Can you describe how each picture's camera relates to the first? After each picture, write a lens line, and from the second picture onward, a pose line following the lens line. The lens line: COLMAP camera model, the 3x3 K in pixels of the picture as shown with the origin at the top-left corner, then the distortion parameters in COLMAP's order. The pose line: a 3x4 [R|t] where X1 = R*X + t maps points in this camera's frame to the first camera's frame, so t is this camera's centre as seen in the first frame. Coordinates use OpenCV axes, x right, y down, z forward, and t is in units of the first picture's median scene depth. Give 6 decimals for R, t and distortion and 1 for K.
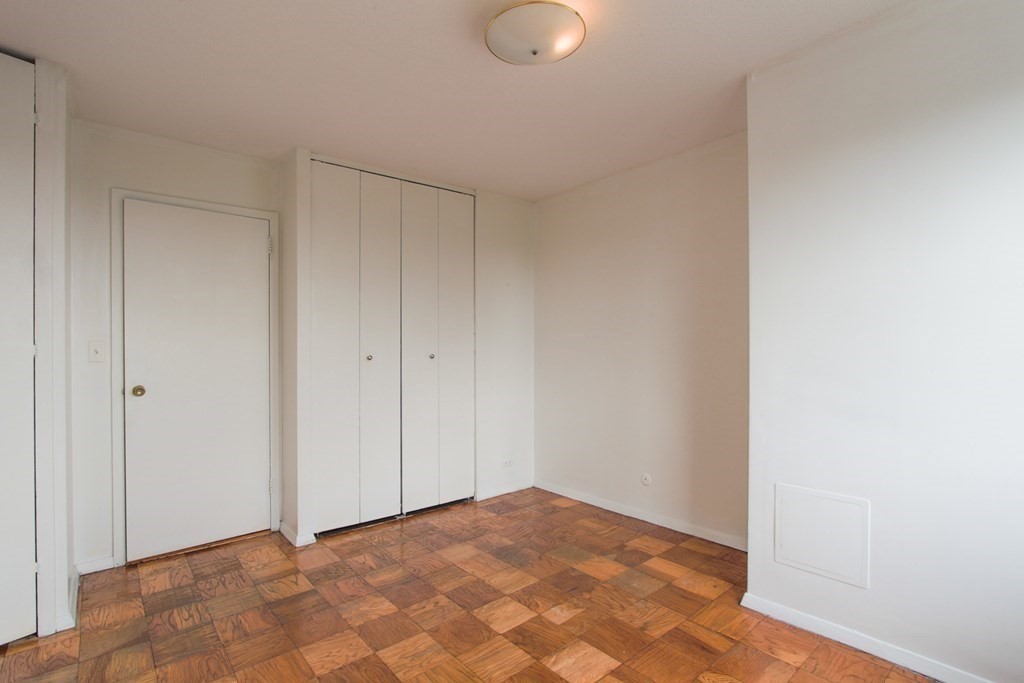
lens RADIAL K [[483.0, 0, 508.6], [0, 483.0, 345.9], [0, 0, 1]] dist [-0.012111, -0.000742]
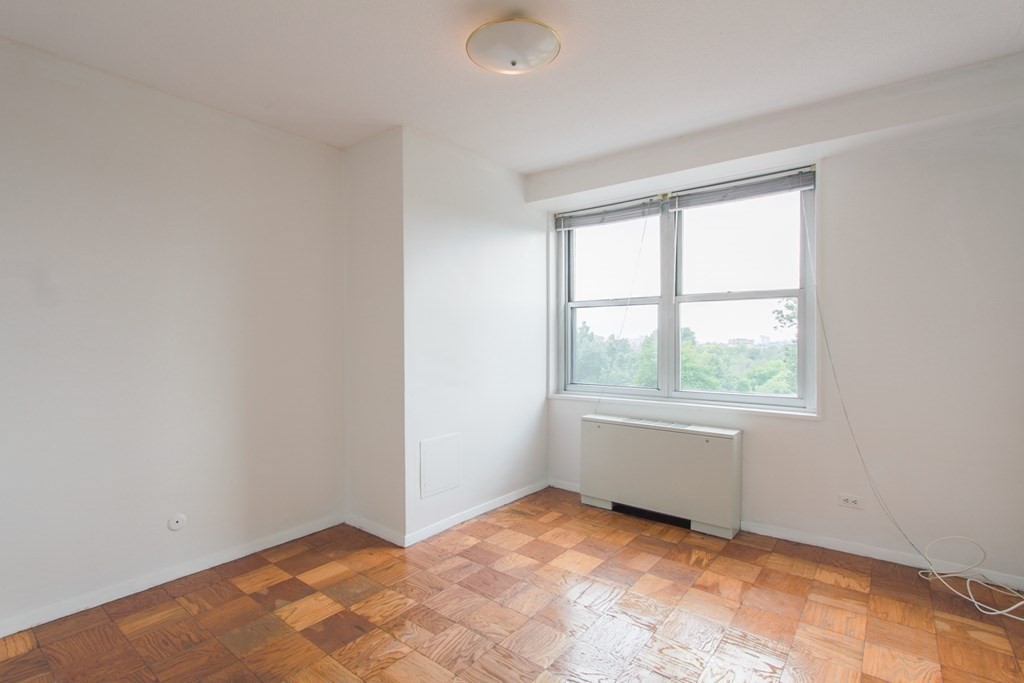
lens RADIAL K [[483.0, 0, 510.3], [0, 483.0, 342.5], [0, 0, 1]] dist [-0.012111, -0.000742]
pose [[-0.195758, 0.000960, 0.980652, -0.622635], [-0.003460, 0.999993, -0.001670, 0.005133], [-0.980646, -0.003720, -0.195753, 0.762785]]
